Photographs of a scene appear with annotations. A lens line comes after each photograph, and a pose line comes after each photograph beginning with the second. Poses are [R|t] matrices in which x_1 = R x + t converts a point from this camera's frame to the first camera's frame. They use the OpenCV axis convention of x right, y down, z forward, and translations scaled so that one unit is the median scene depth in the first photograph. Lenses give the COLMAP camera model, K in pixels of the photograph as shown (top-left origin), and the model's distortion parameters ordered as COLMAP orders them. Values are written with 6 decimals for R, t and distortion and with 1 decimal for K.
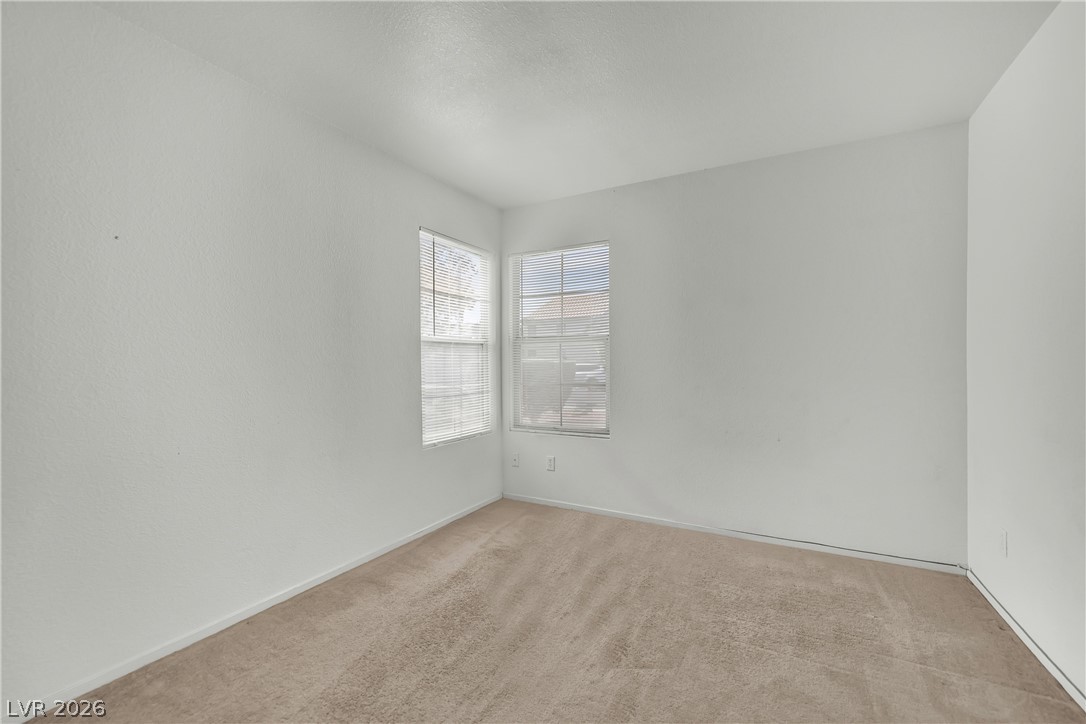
lens RADIAL K [[443.1, 0, 537.8], [0, 443.1, 359.0], [0, 0, 1]] dist [-0.003596, -0.000387]
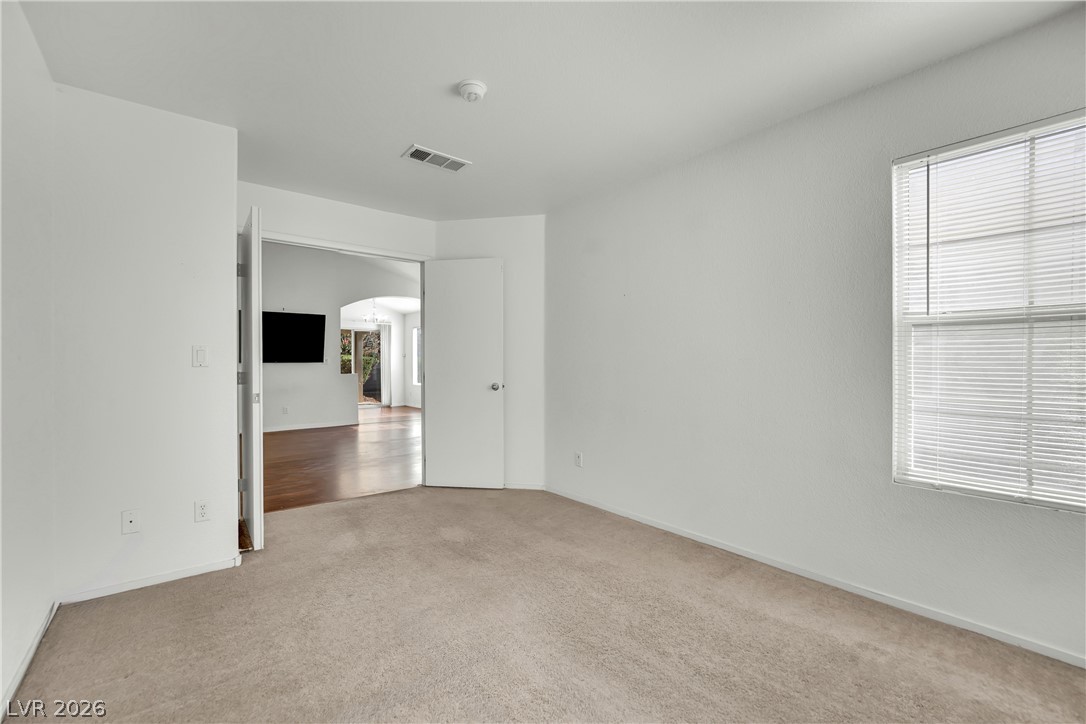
lens RADIAL K [[443.1, 0, 545.8], [0, 443.1, 366.0], [0, 0, 1]] dist [-0.003596, -0.000387]
pose [[-0.332162, 0.010830, -0.943160, 0.741776], [0.016218, 0.999852, 0.005769, 0.011048], [0.943083, -0.013380, -0.332289, 0.933176]]
